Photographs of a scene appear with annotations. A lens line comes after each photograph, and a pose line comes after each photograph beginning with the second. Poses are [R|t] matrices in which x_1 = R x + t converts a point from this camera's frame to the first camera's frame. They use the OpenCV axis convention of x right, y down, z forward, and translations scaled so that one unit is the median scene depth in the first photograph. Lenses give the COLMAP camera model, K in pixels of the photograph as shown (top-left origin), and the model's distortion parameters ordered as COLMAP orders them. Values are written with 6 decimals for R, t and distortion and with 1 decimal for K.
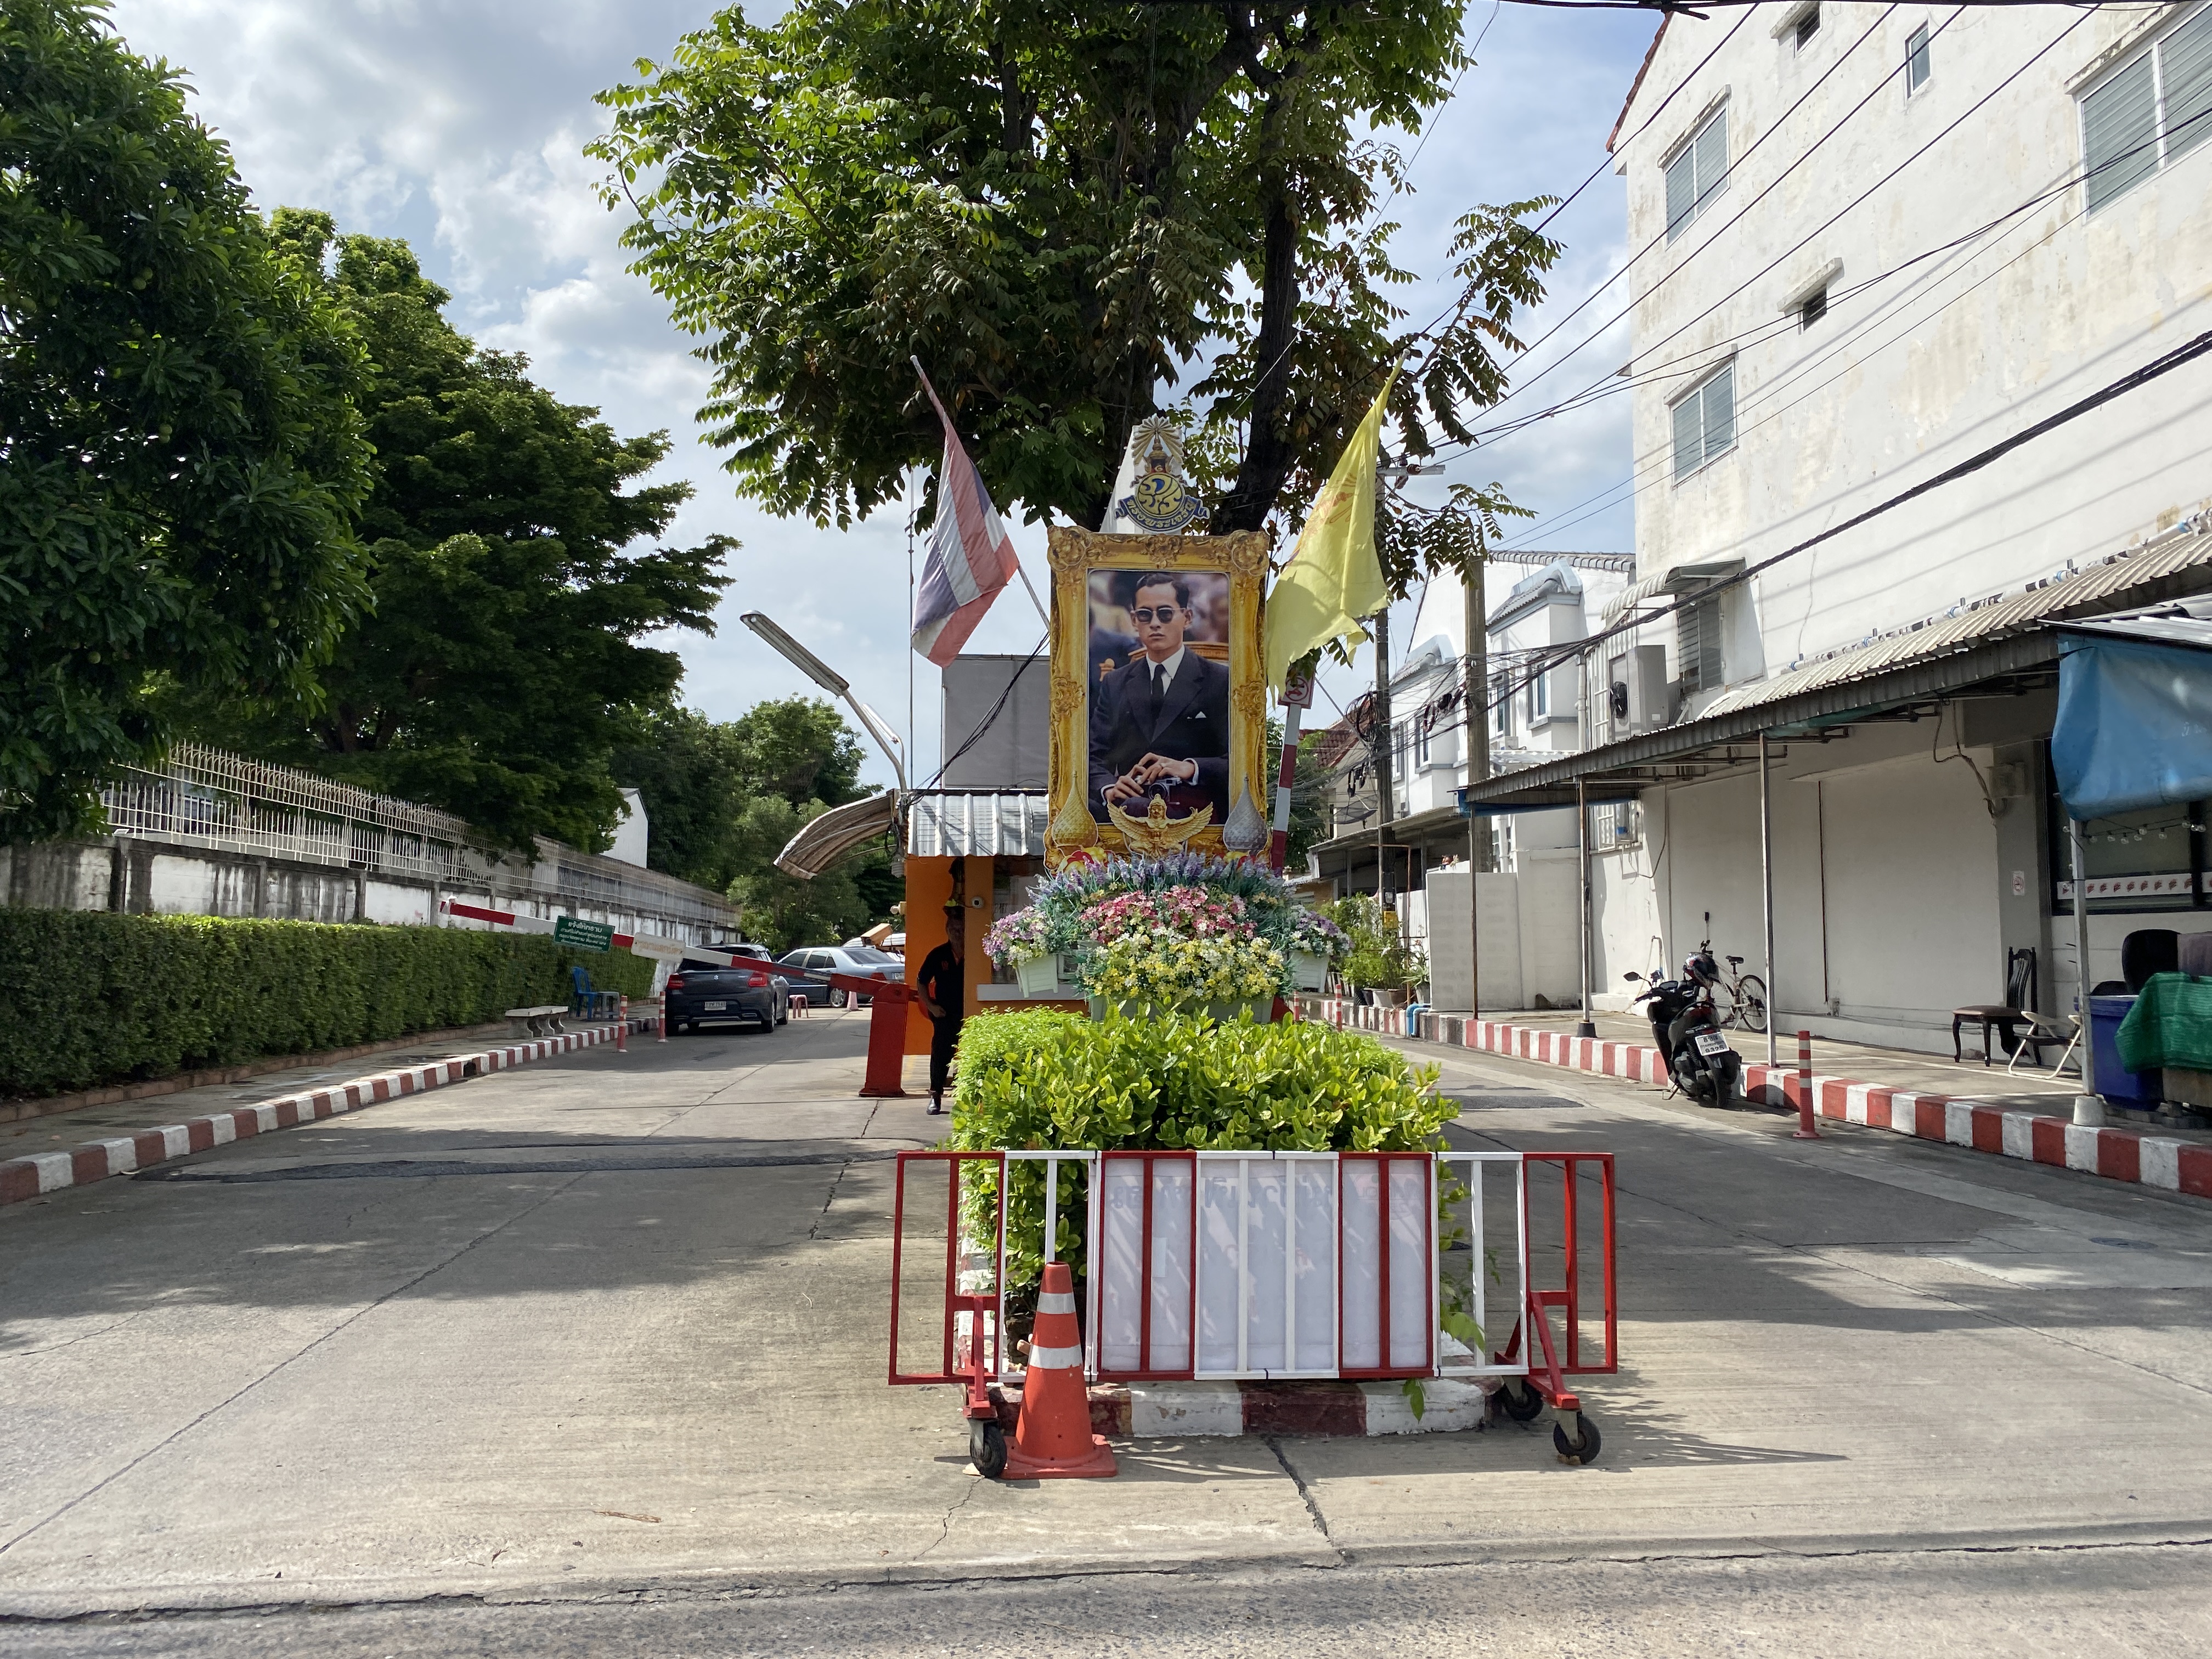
lens RADIAL K [[1674.2, 0, 1113.7], [0, 1674.2, 838.0], [0, 0, 1]] dist [0.054077, -0.054503]
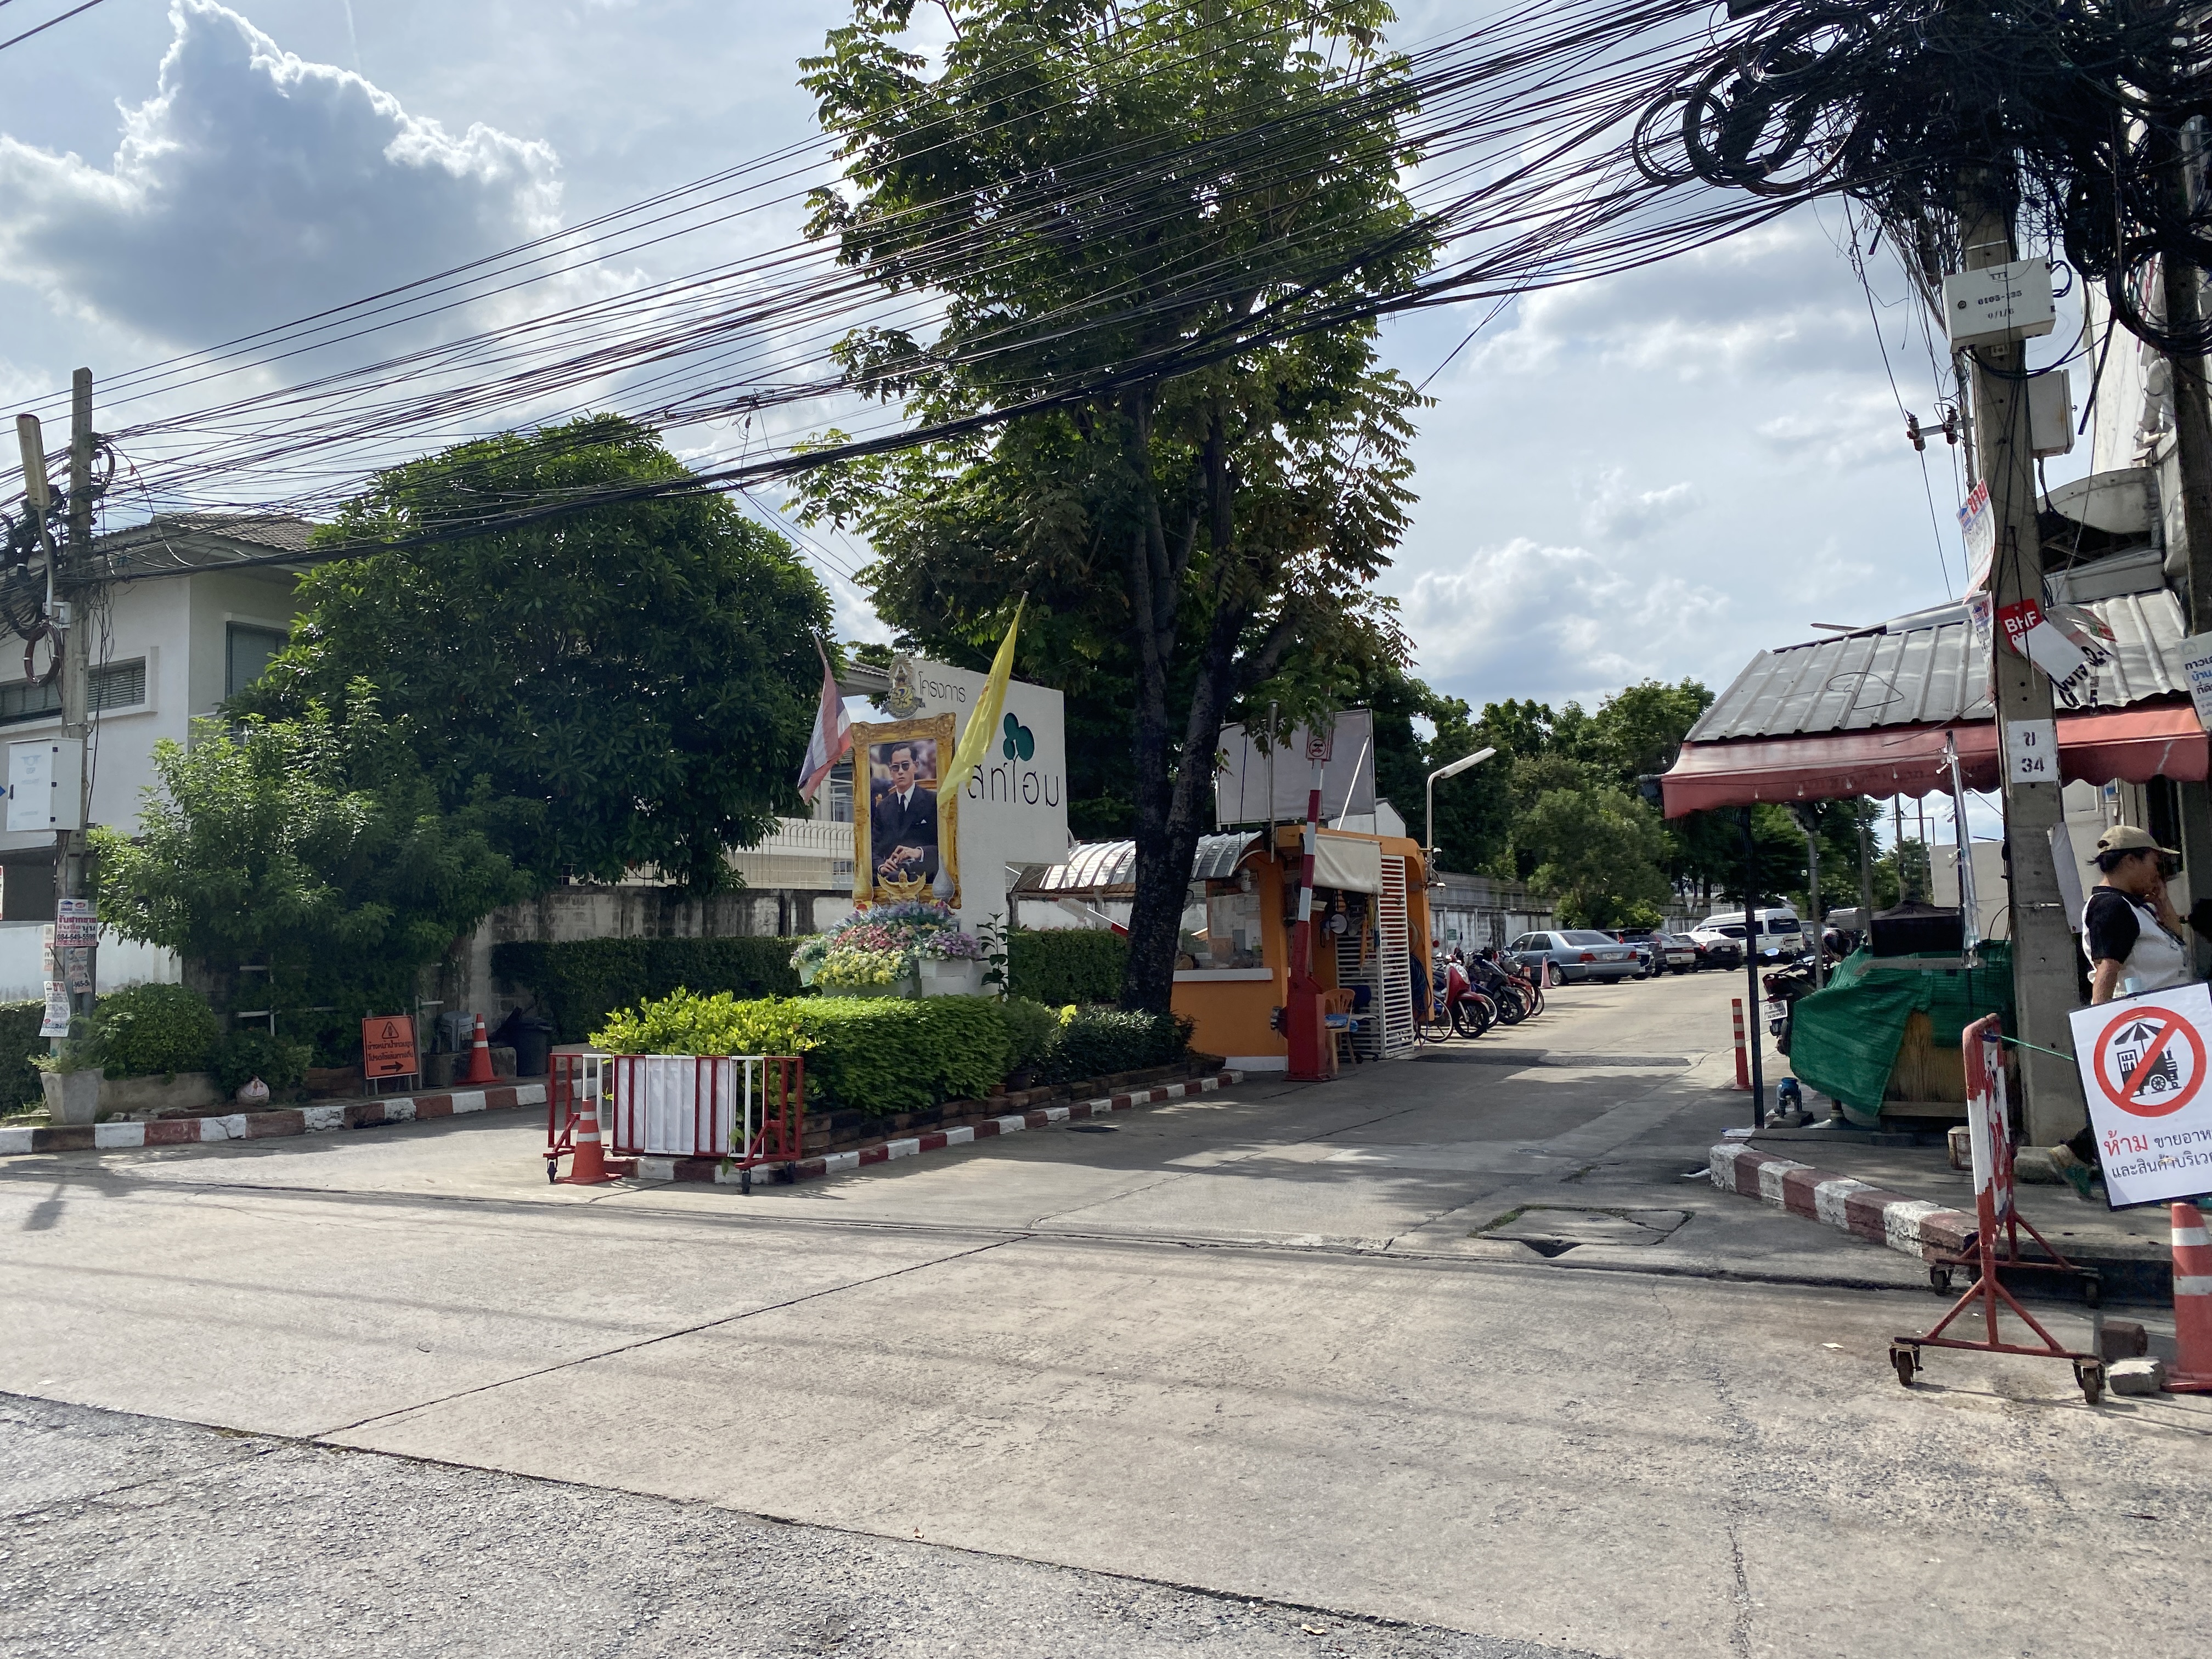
lens RADIAL K [[1674.2, 0, 1113.7], [0, 1674.2, 838.0], [0, 0, 1]] dist [0.054077, -0.054503]
pose [[0.836699, -0.061647, -0.544183, 1.167014], [0.067264, 0.997689, -0.009601, -0.026331], [0.543517, -0.028571, 0.838912, -0.357913]]
